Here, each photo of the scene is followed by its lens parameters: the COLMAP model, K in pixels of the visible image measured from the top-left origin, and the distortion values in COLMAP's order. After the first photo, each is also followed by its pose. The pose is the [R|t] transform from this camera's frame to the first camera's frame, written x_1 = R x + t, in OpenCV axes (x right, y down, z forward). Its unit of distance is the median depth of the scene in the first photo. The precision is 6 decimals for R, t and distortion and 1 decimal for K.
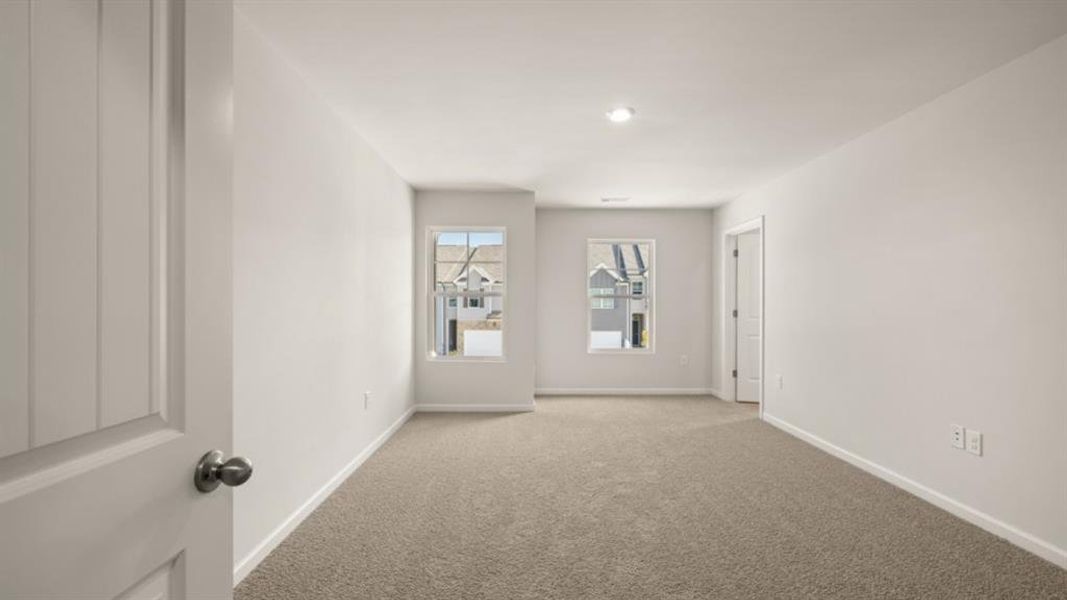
lens RADIAL K [[447.6, 0, 519.1], [0, 447.6, 302.3], [0, 0, 1]] dist [-0.002590, -0.000411]
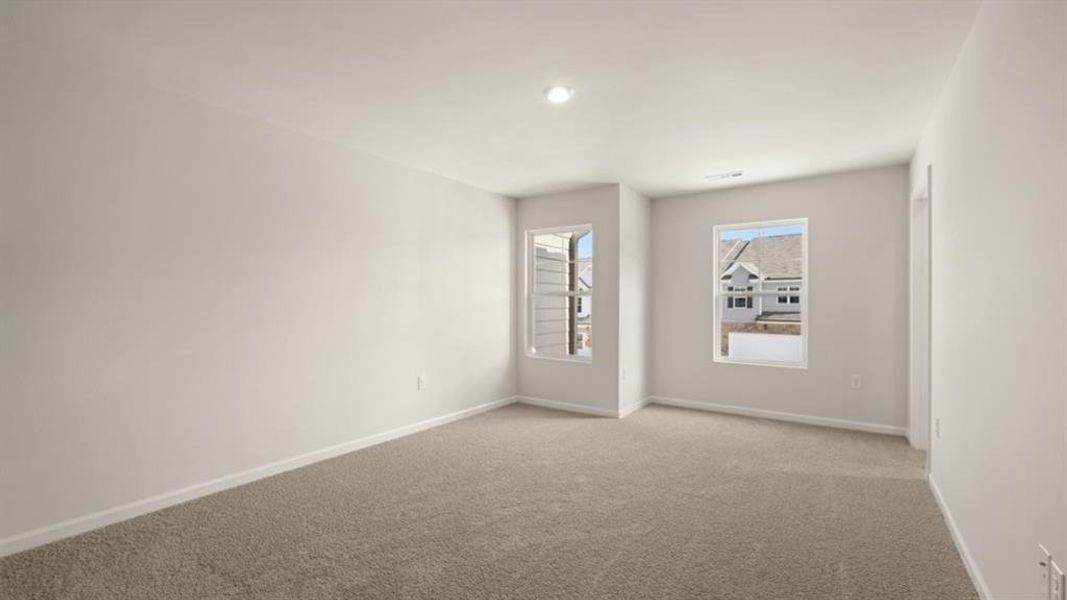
lens RADIAL K [[447.0, 0, 543.3], [0, 447.0, 300.4], [0, 0, 1]] dist [-0.001766, -0.000006]
pose [[0.805605, -0.006293, -0.592419, 0.113272], [0.003506, 0.999977, -0.005855, 0.000763], [0.592442, 0.002640, 0.805608, 0.038606]]
